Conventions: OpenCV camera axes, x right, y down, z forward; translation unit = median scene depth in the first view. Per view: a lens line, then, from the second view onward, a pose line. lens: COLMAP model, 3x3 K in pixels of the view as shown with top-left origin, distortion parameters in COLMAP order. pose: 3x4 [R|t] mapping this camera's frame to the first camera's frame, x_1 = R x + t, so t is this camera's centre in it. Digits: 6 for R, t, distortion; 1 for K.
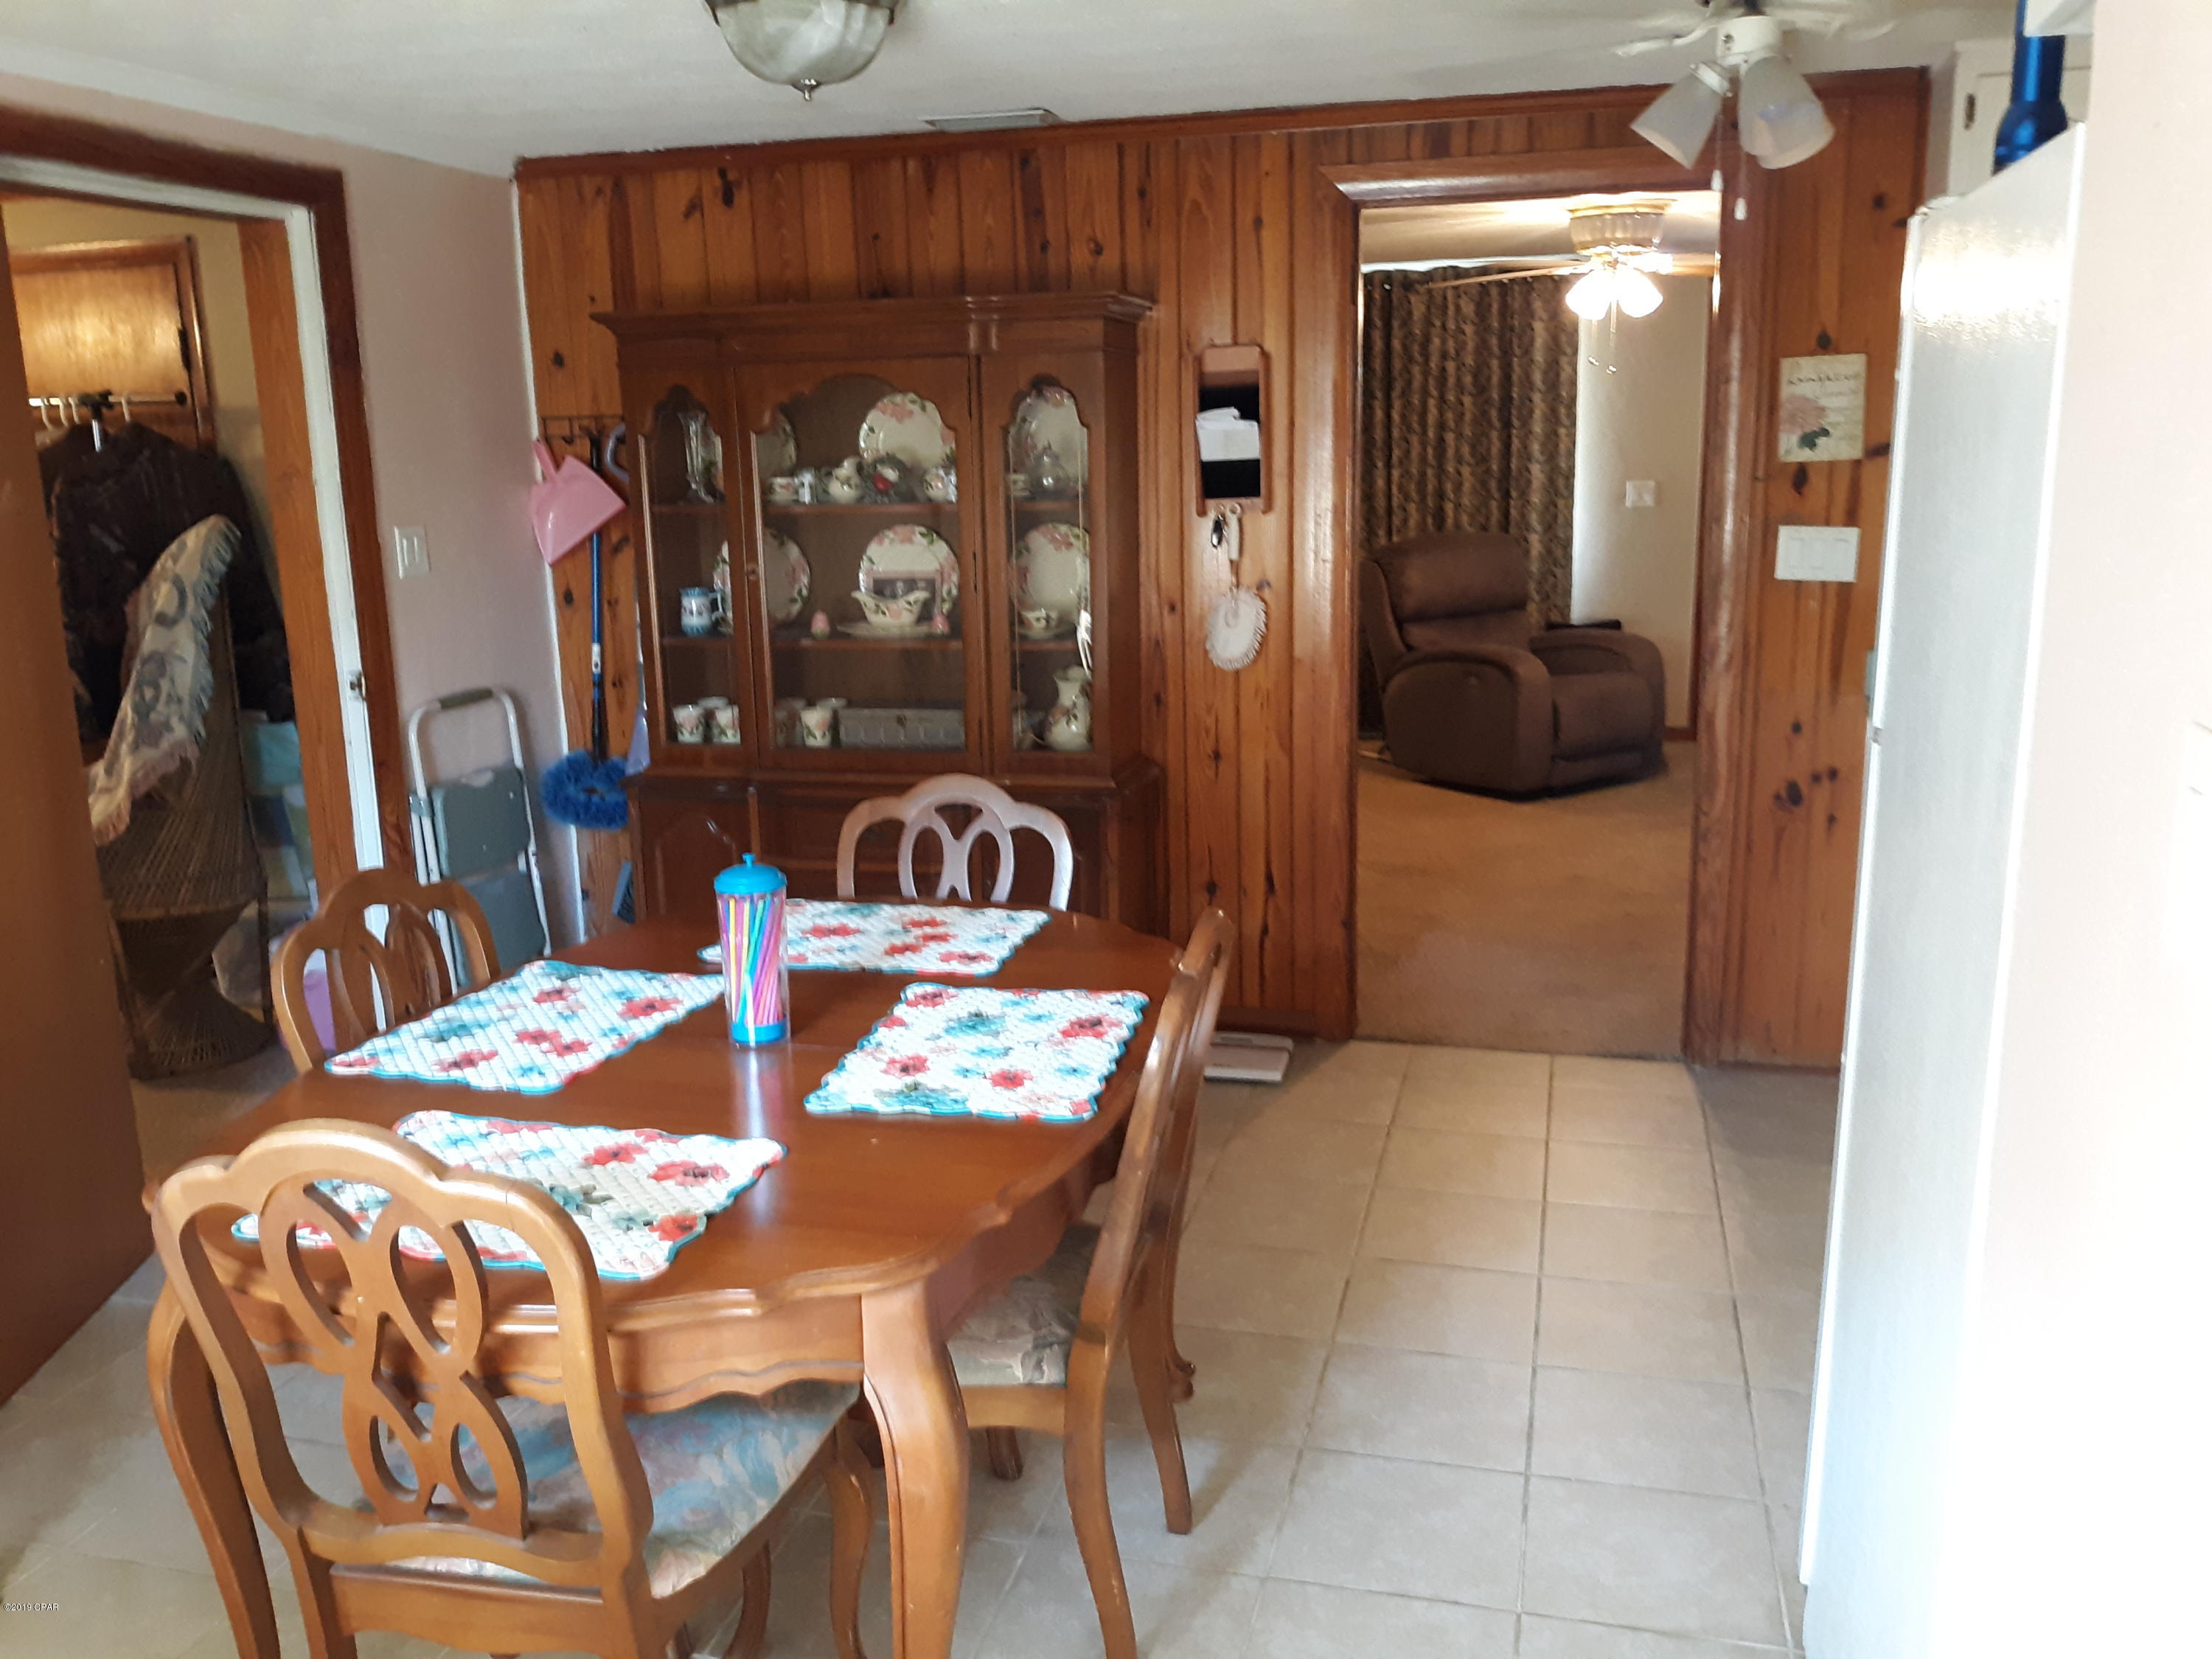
lens RADIAL K [[1828.9, 0, 1109.0], [0, 1828.9, 830.0], [0, 0, 1]] dist [0.006230, 0.003875]
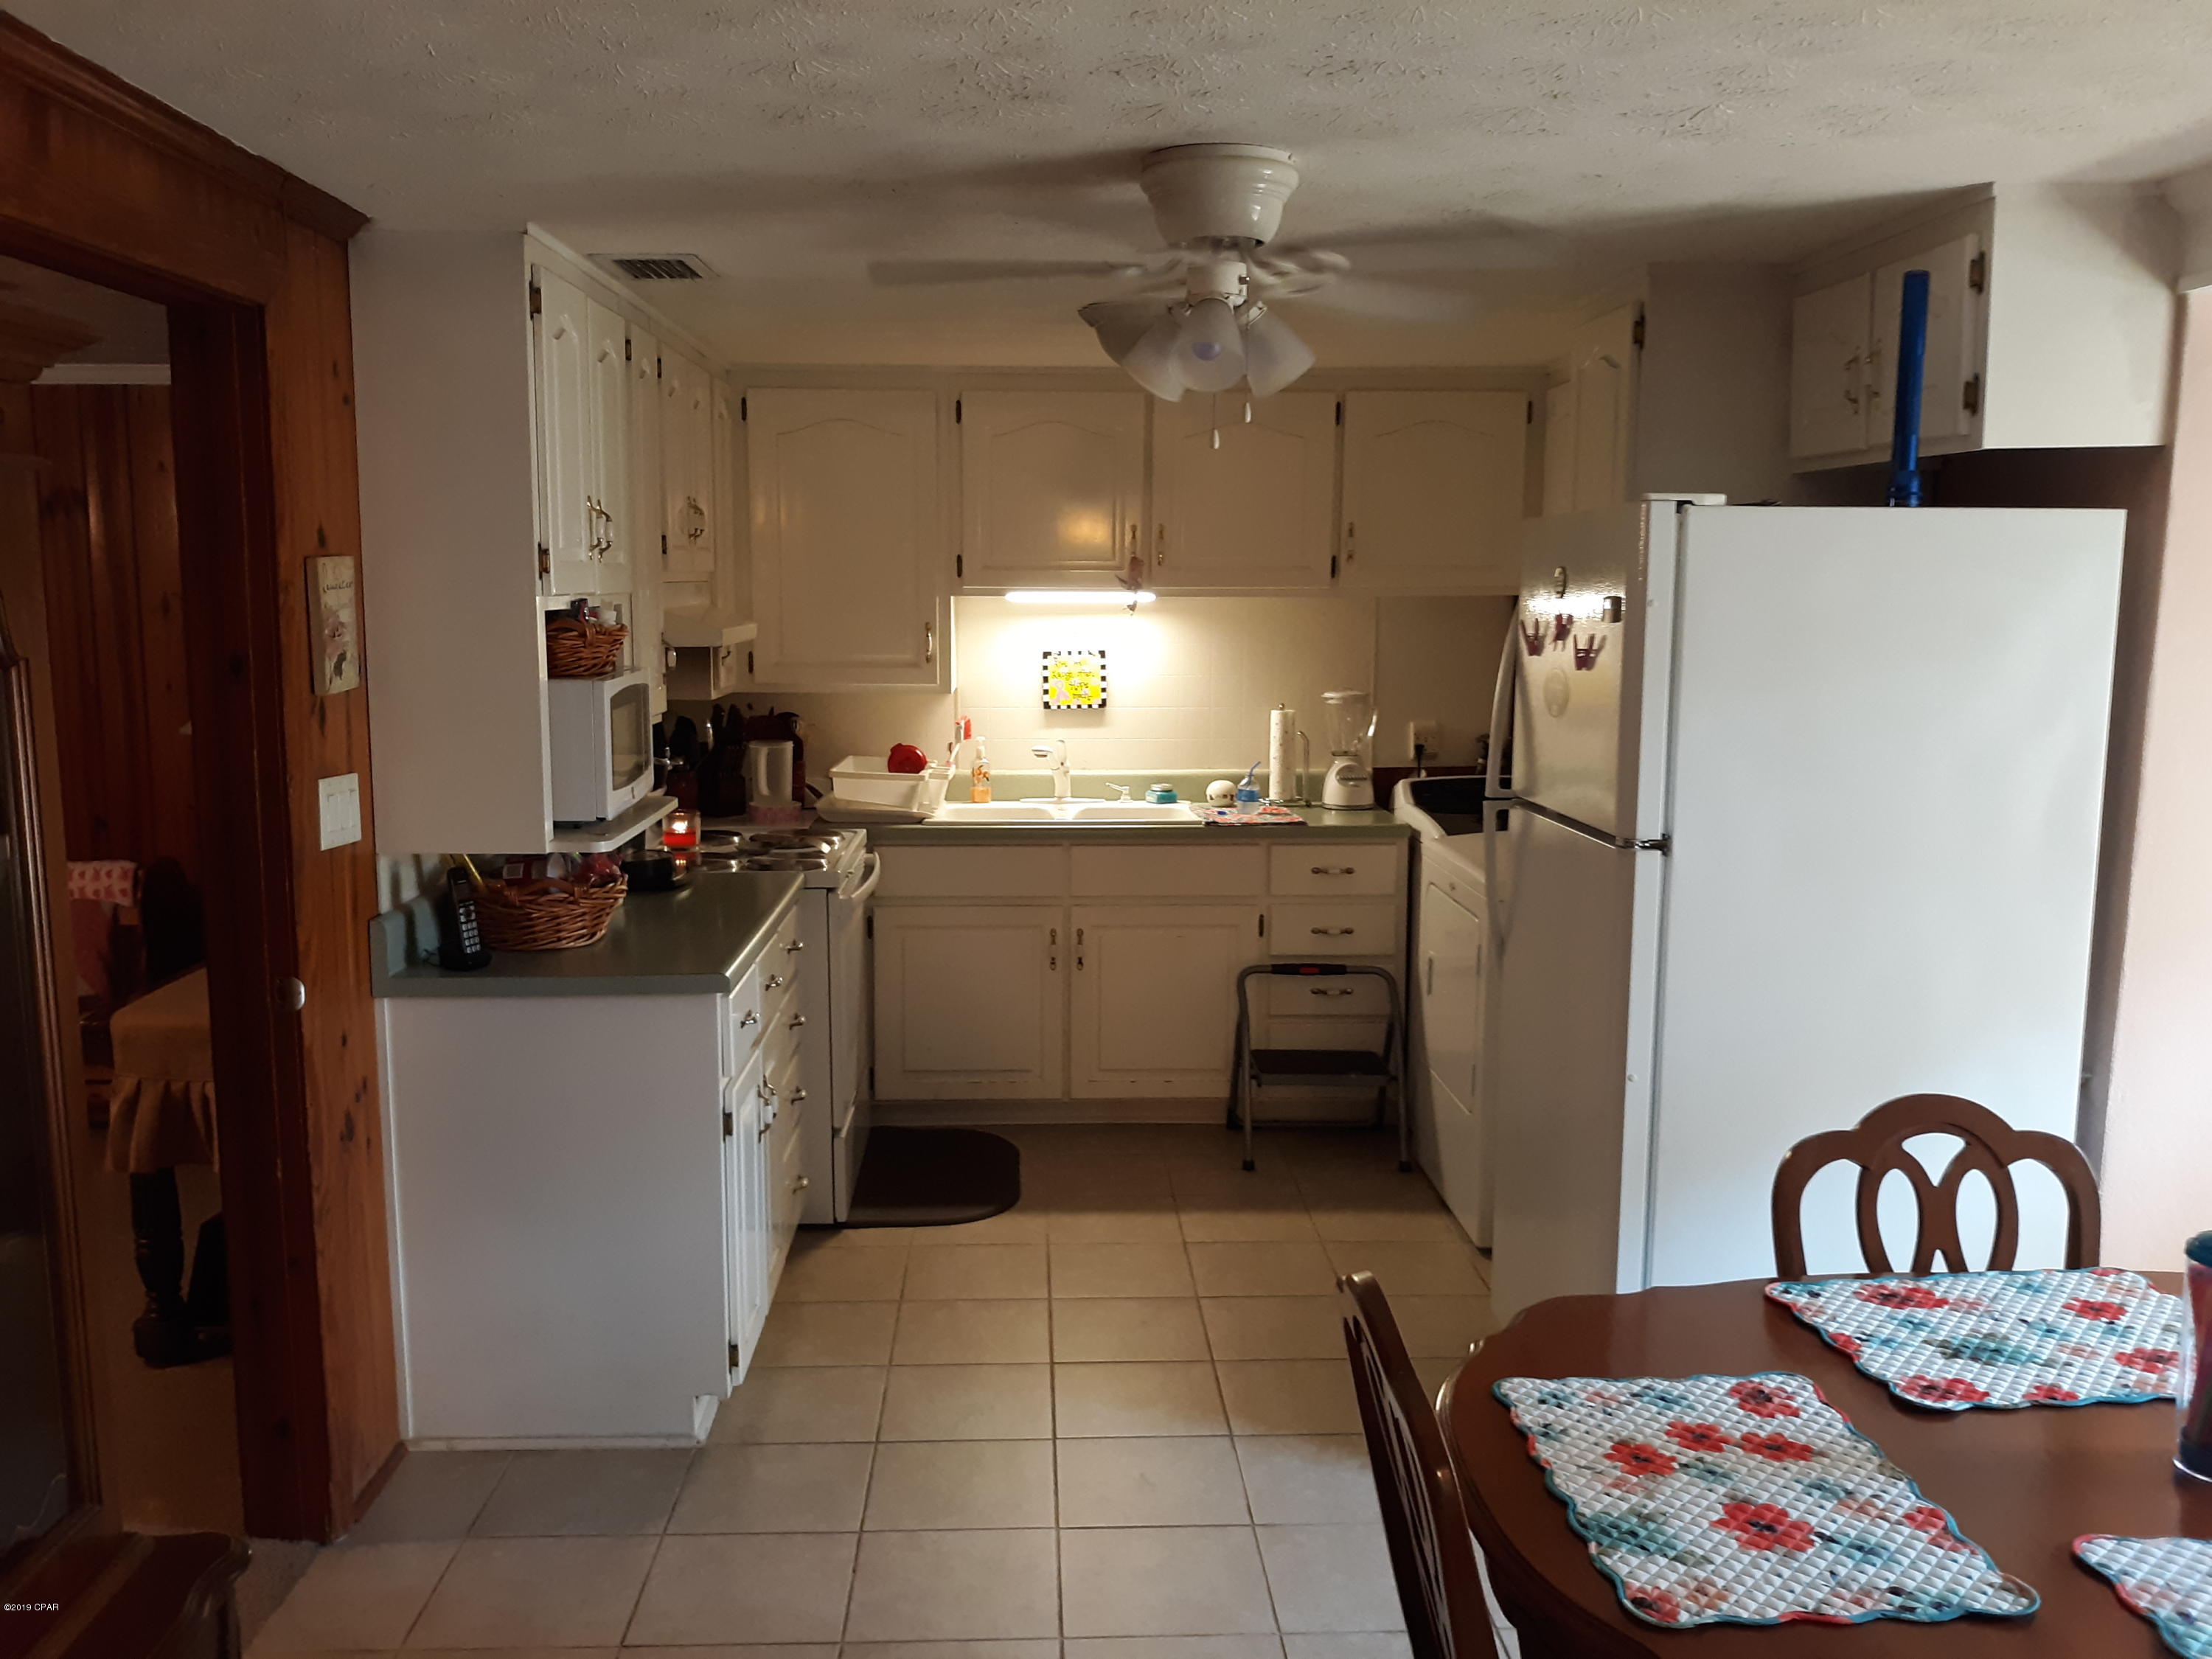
lens RADIAL K [[1828.9, 0, 1106.6], [0, 1828.9, 833.2], [0, 0, 1]] dist [0.006230, 0.003875]
pose [[-0.289342, -0.103850, 0.951576, -0.681156], [0.211395, 0.962621, 0.169334, -0.324457], [-0.933592, 0.250153, -0.256573, 1.428165]]
